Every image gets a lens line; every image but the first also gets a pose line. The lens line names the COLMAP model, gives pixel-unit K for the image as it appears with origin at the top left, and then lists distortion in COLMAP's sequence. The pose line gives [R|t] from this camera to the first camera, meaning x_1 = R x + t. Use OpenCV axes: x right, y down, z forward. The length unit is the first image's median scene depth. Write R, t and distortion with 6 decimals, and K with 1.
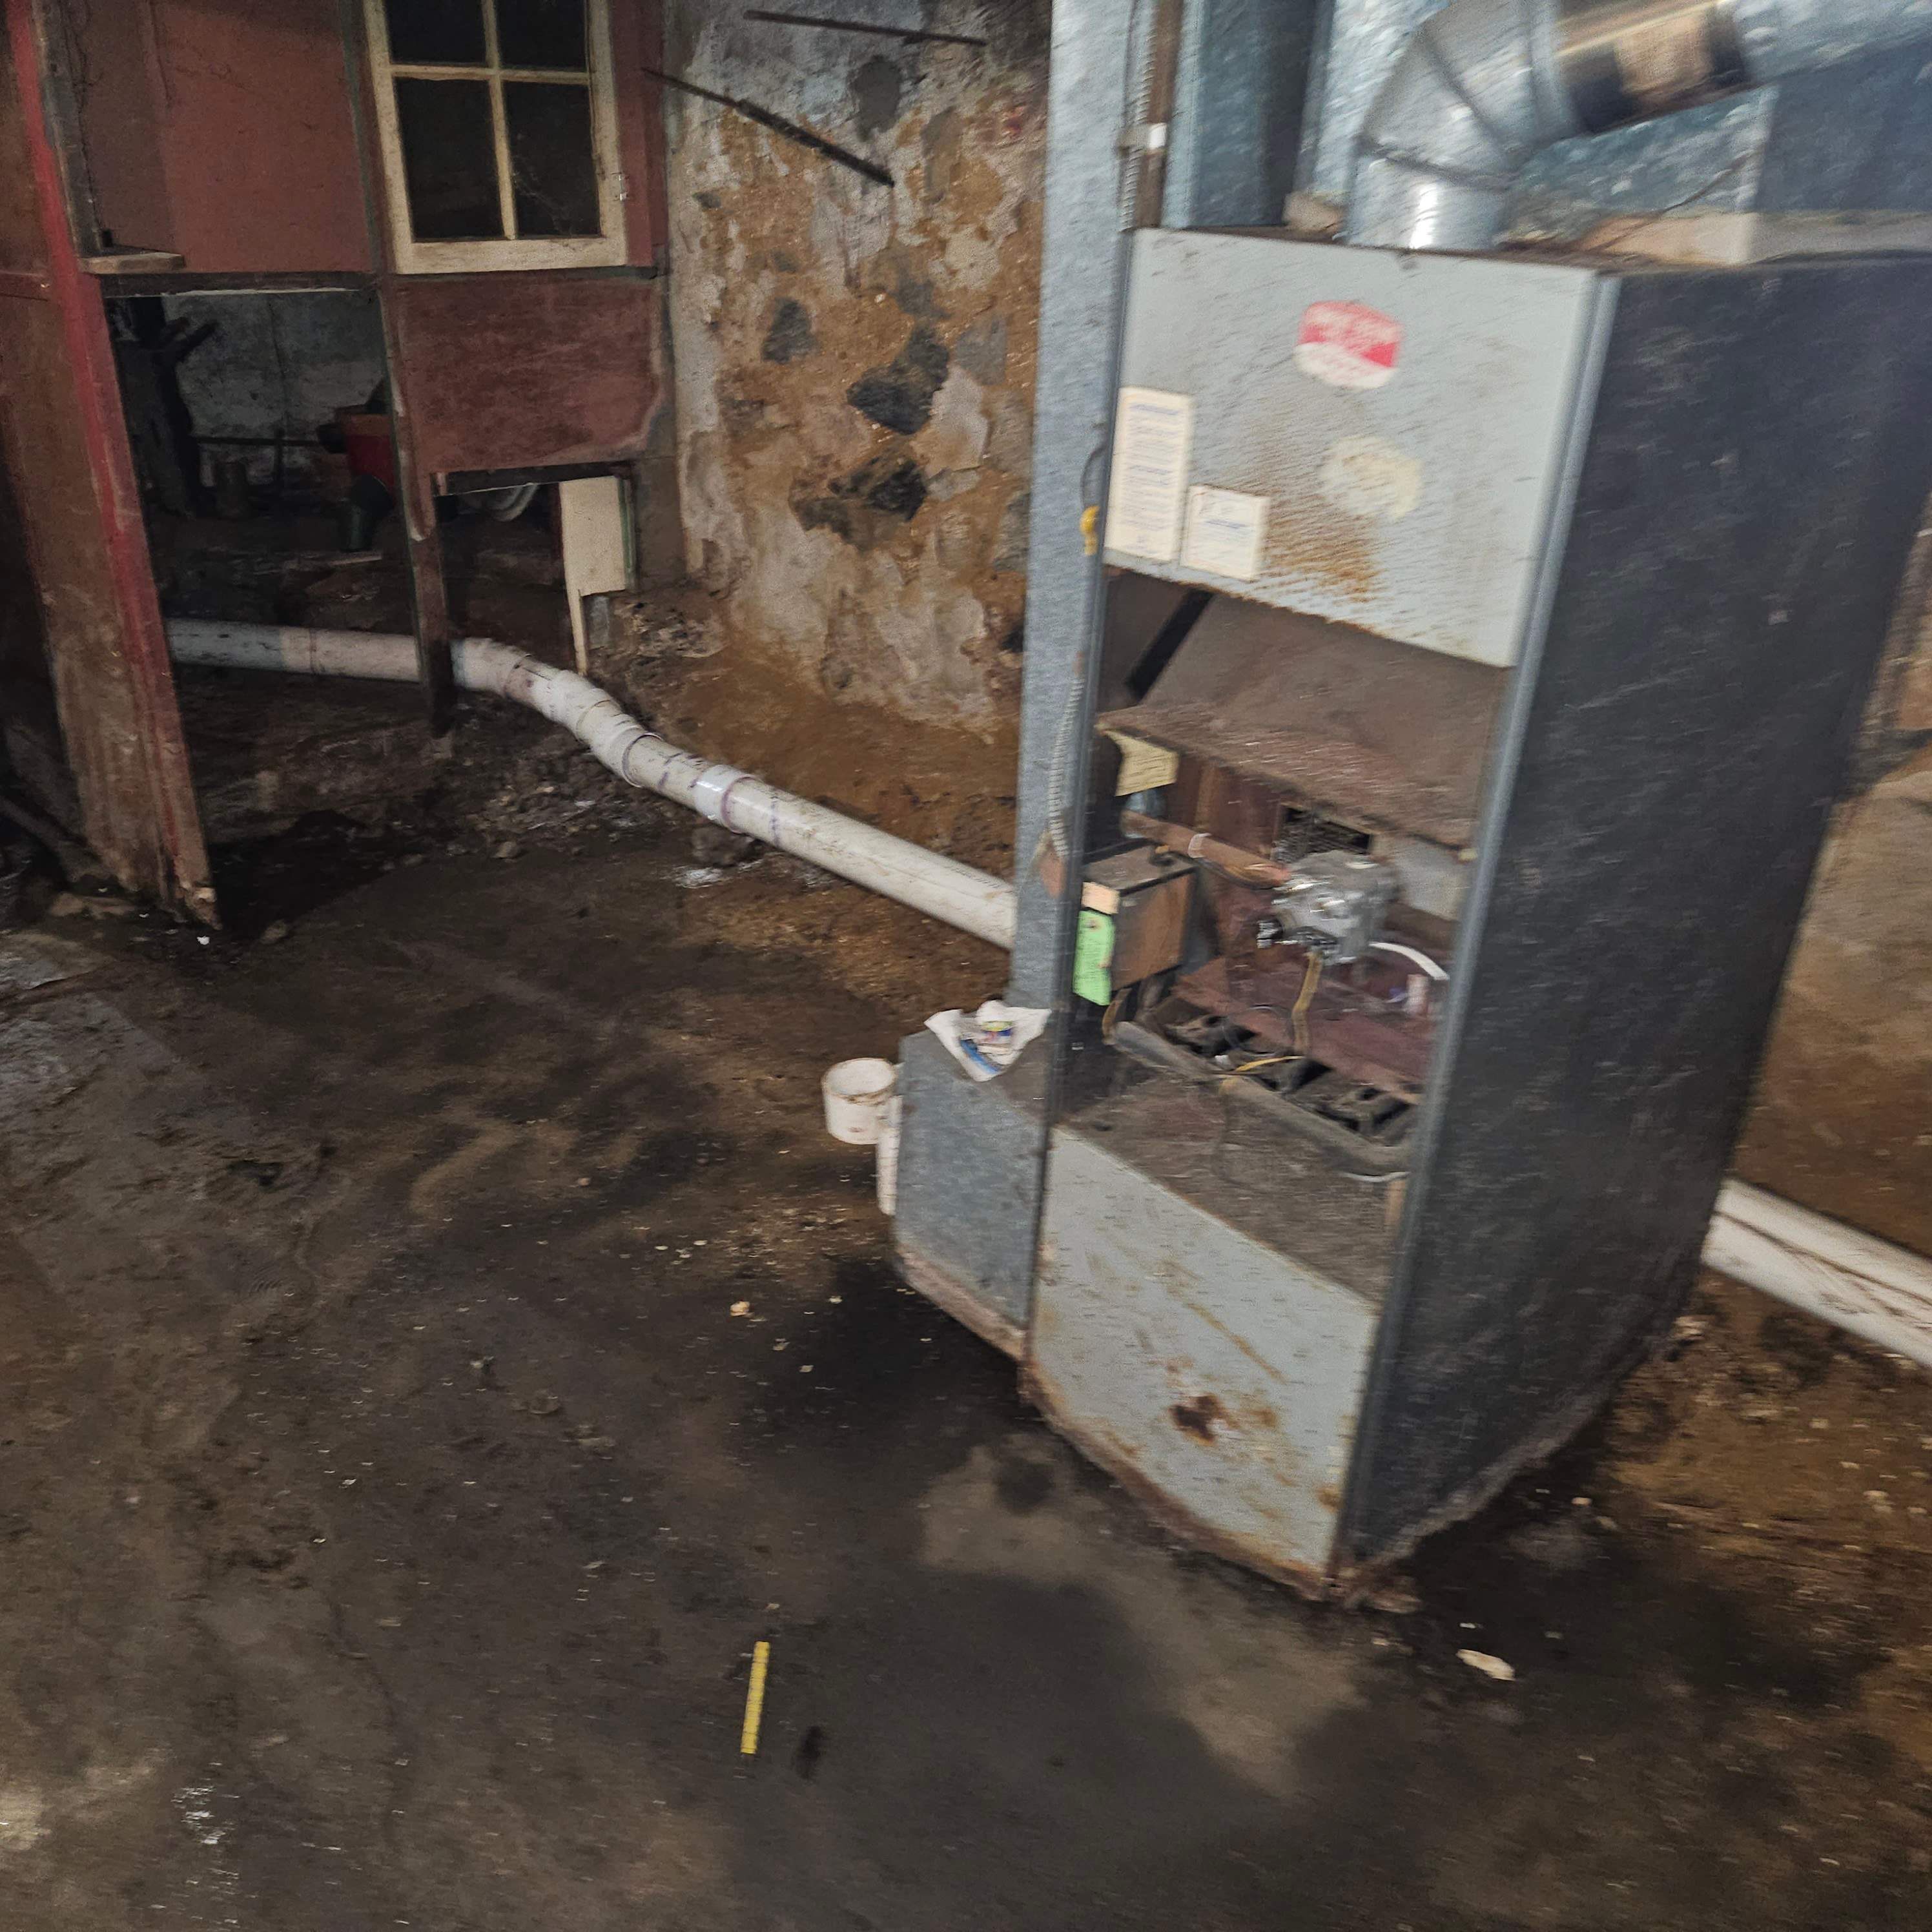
lens RADIAL K [[1772.4, 0, 954.9], [0, 1772.4, 1017.6], [0, 0, 1]] dist [0.076388, -0.080460]
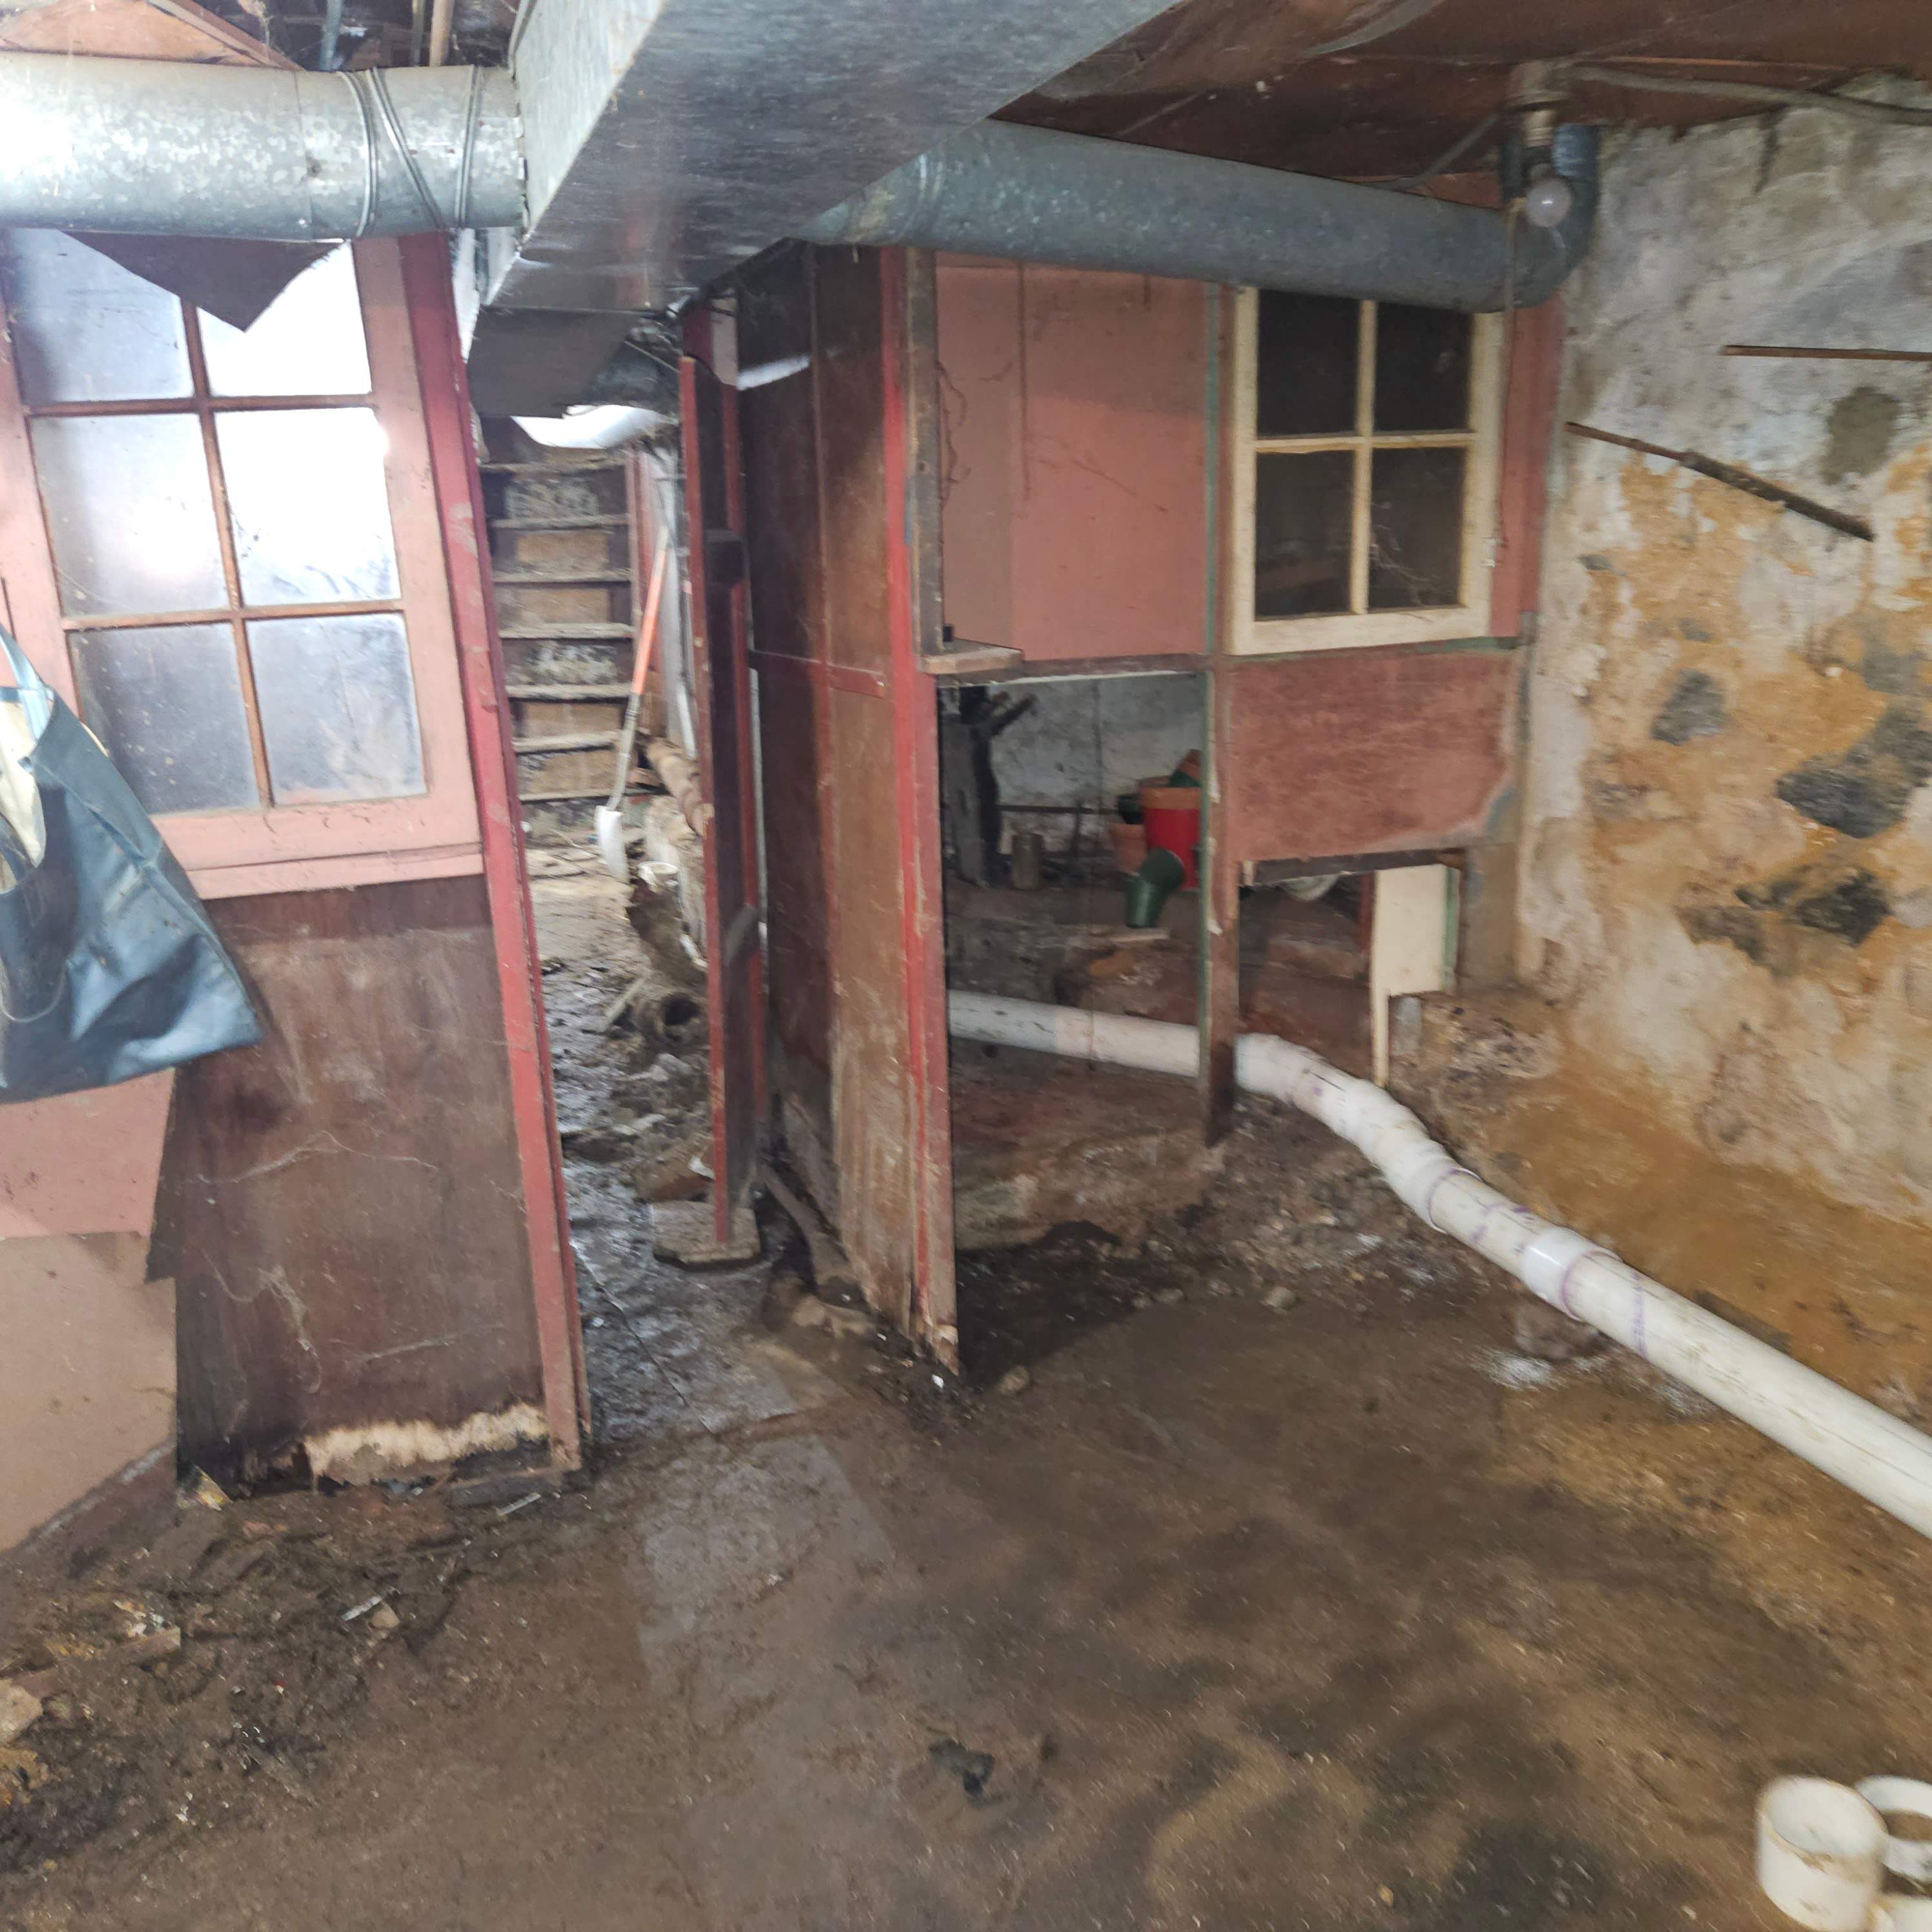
lens RADIAL K [[1772.4, 0, 954.9], [0, 1772.4, 1017.6], [0, 0, 1]] dist [0.076388, -0.080460]
pose [[0.920959, 0.066429, -0.383956, -0.085207], [-0.130272, 0.981153, -0.142718, -0.091113], [0.367239, 0.181456, 0.912255, 0.167691]]
